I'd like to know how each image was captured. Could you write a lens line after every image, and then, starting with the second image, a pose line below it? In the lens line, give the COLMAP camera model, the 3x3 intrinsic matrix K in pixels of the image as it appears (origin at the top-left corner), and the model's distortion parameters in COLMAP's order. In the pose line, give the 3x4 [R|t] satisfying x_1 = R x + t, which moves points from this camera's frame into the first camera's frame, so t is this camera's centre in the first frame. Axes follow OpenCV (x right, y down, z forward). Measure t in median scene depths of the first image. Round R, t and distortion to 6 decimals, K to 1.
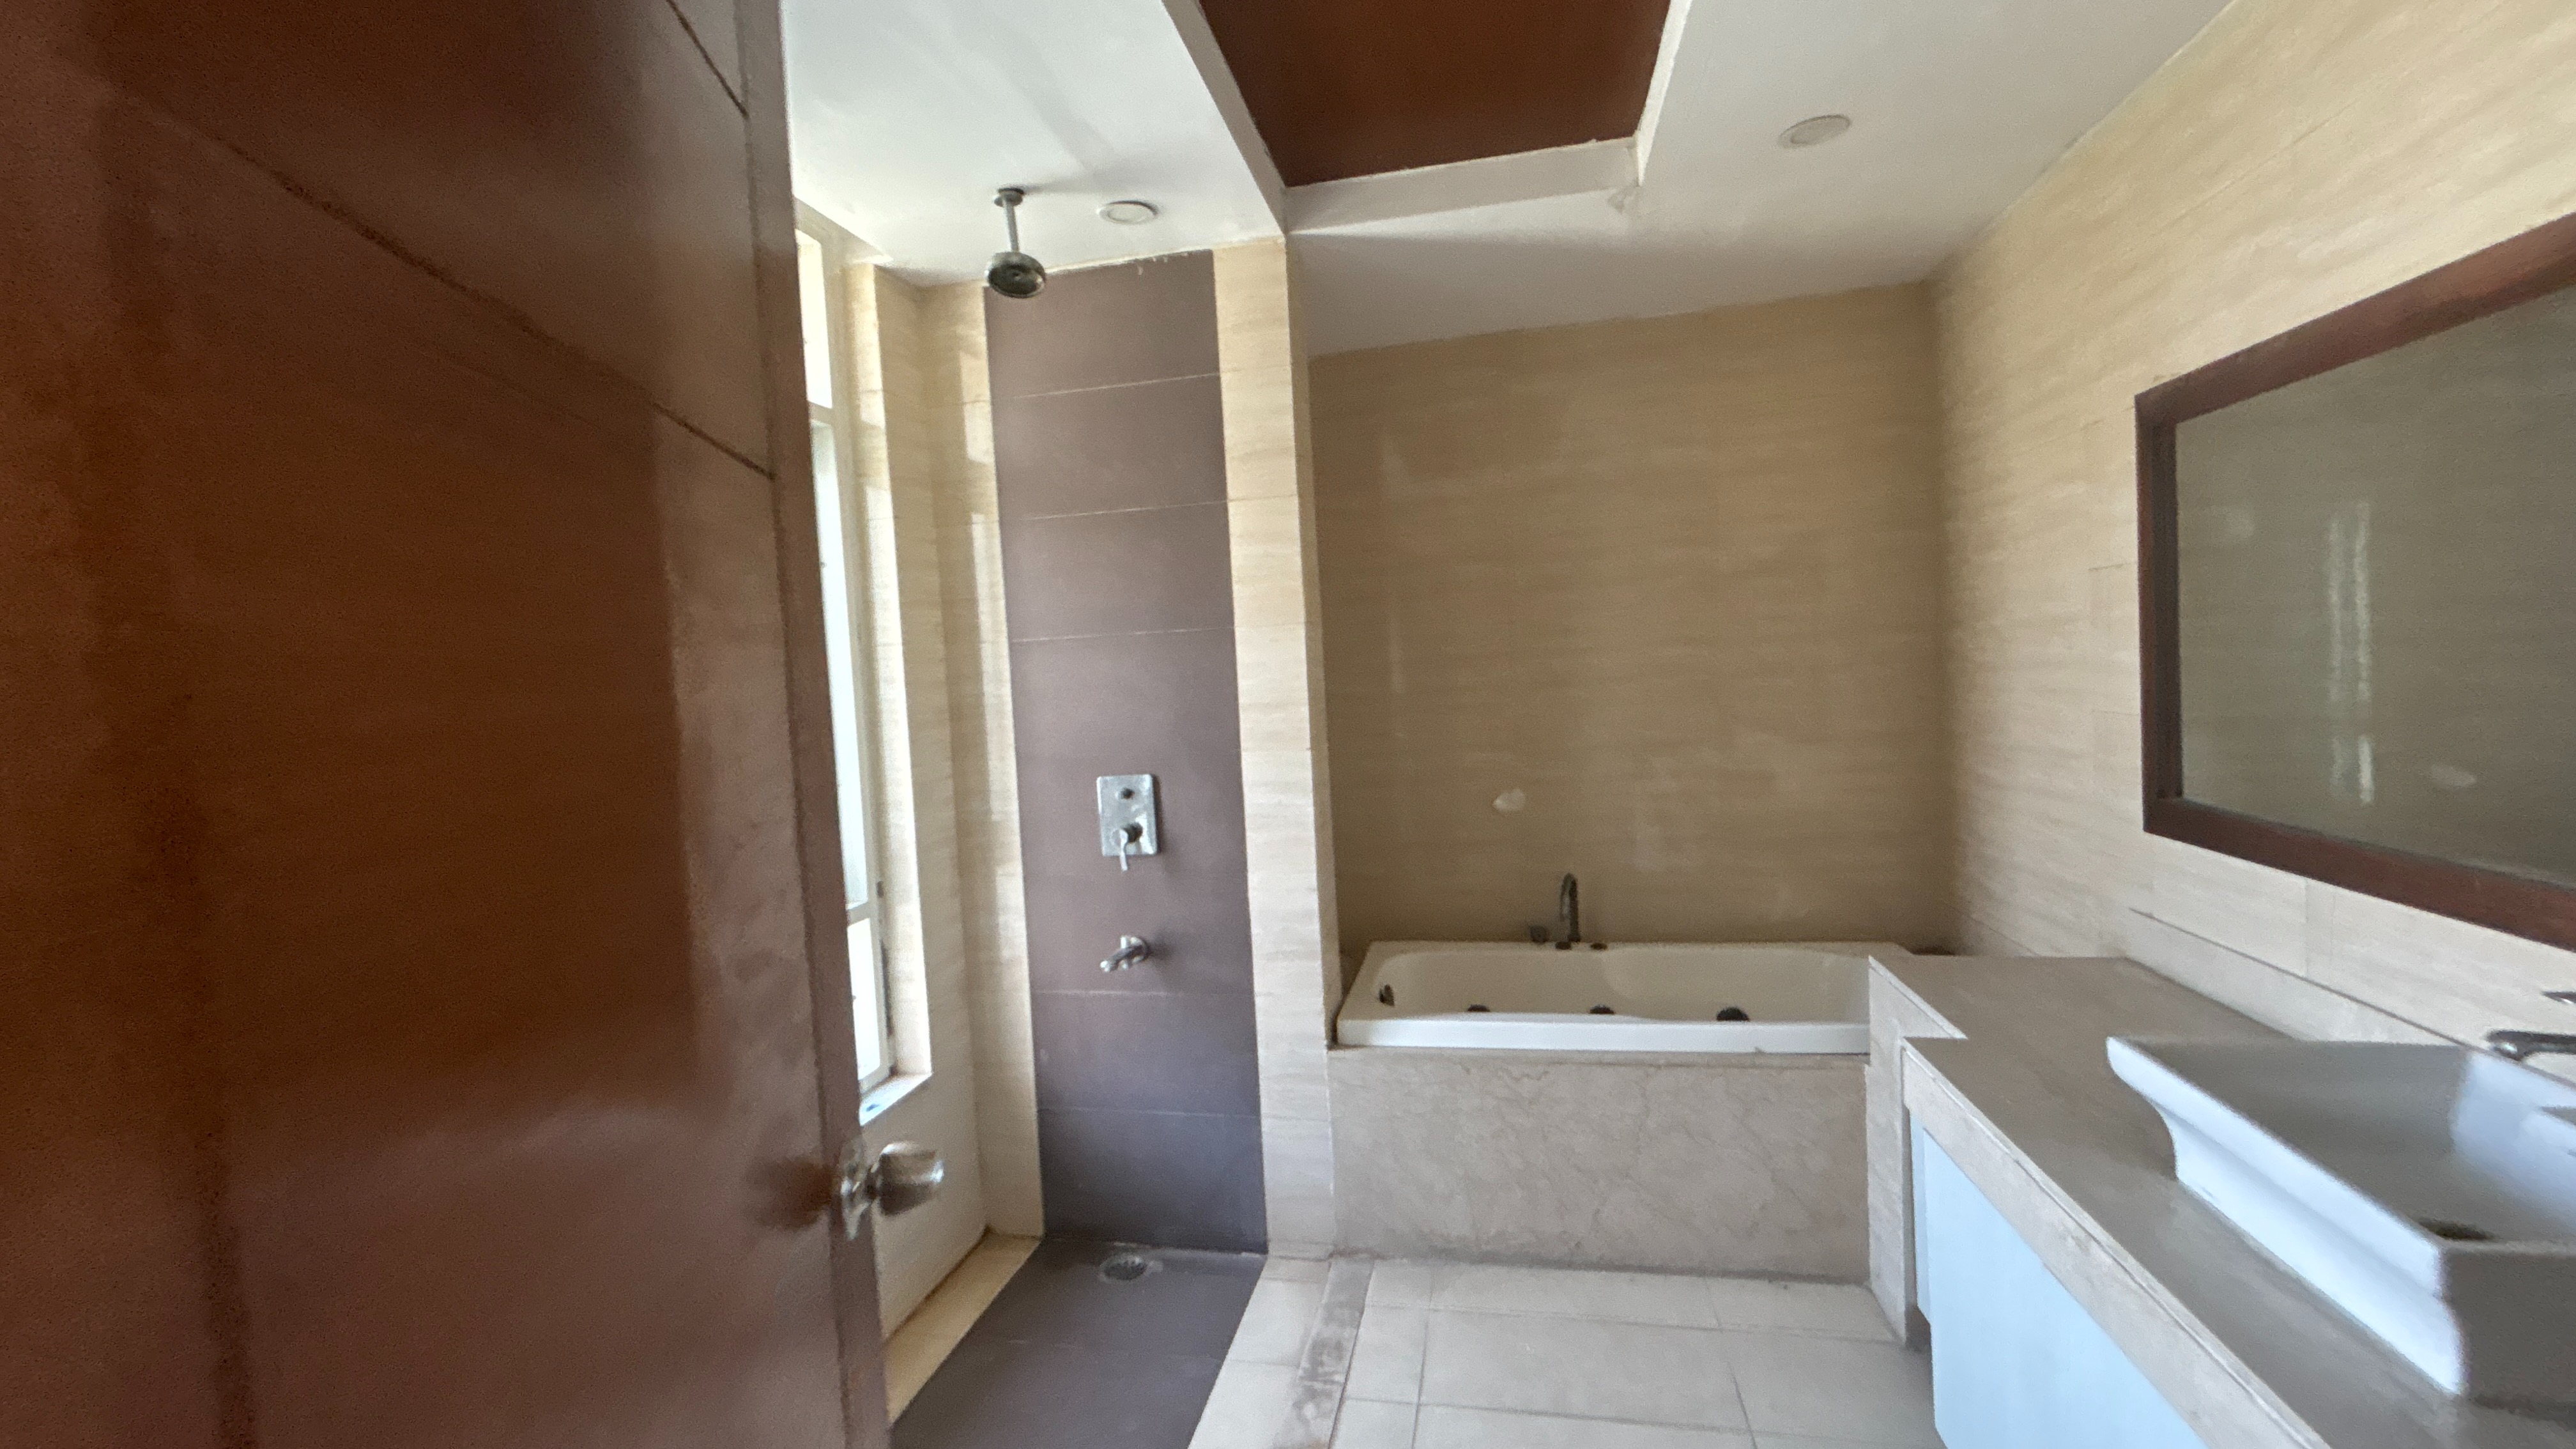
lens RADIAL K [[1042.3, 0, 1296.9], [0, 1042.3, 718.5], [0, 0, 1]] dist [0.003403, -0.001350]
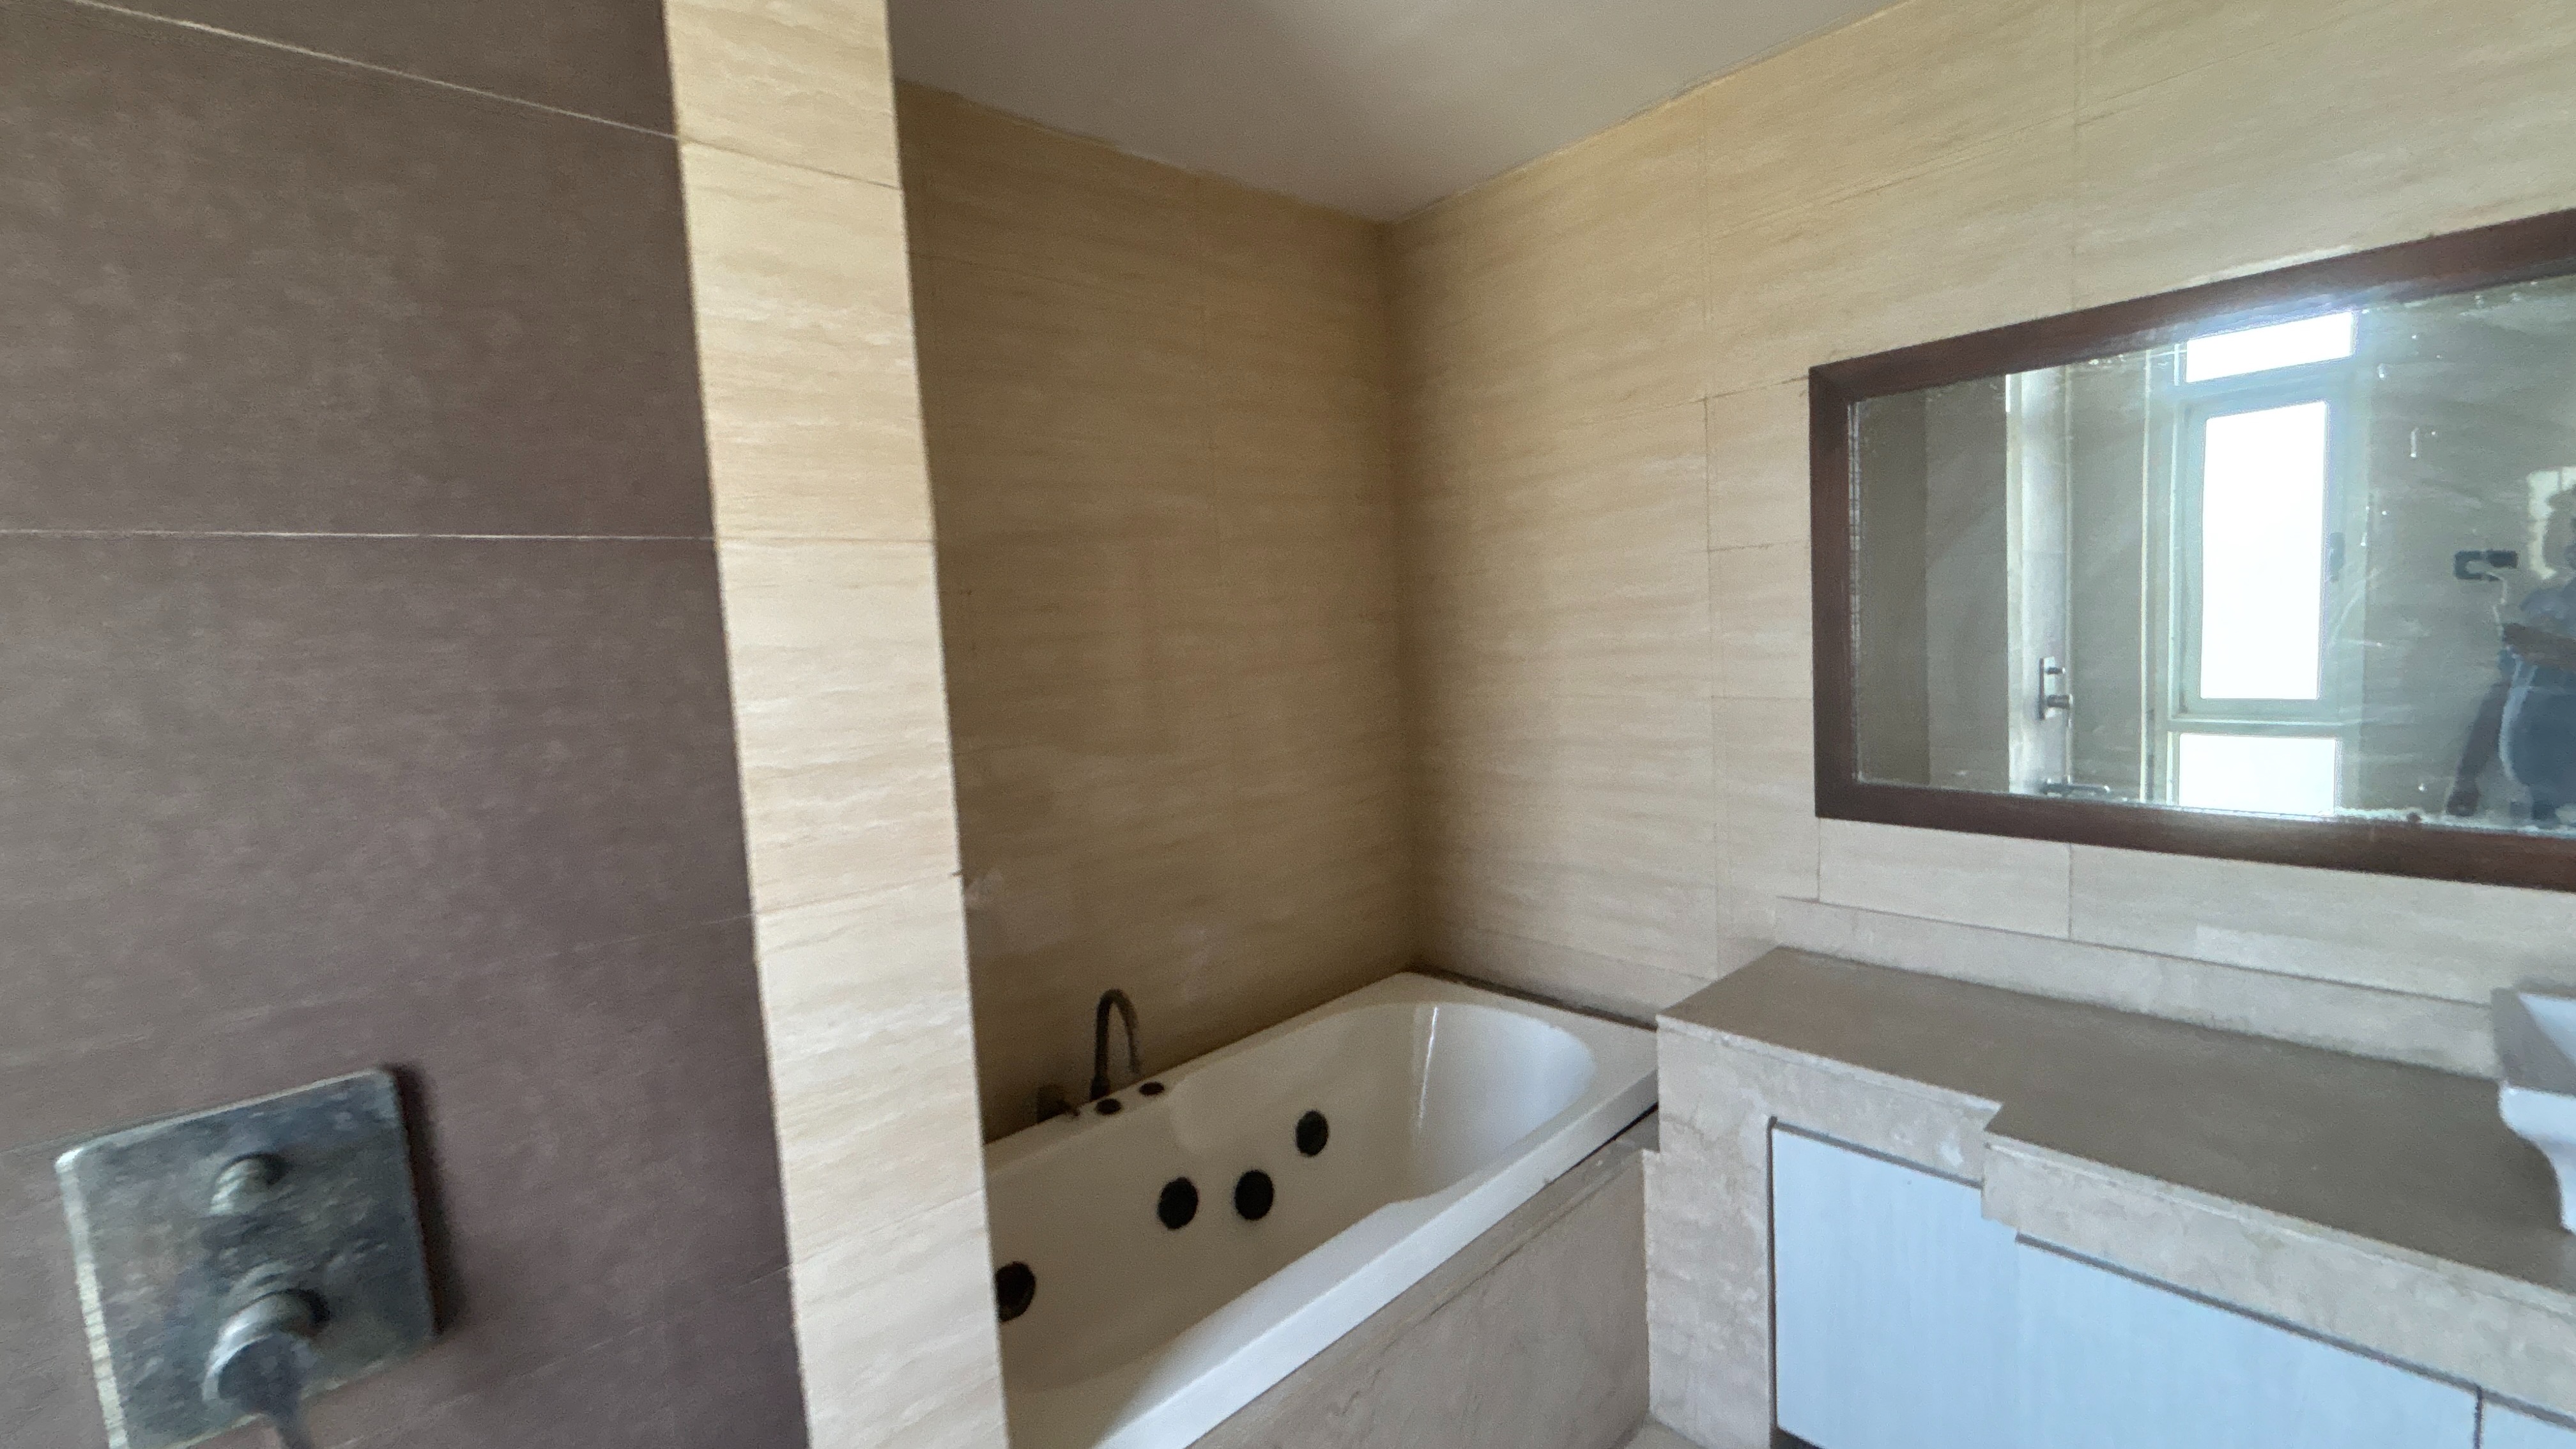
lens RADIAL K [[1042.3, 0, 1283.6], [0, 1042.3, 720.4], [0, 0, 1]] dist [0.003403, -0.001350]
pose [[0.585874, -0.053578, 0.808629, -0.222254], [0.061873, 0.997857, 0.021287, -0.027310], [-0.808037, 0.037561, 0.587934, 0.669017]]
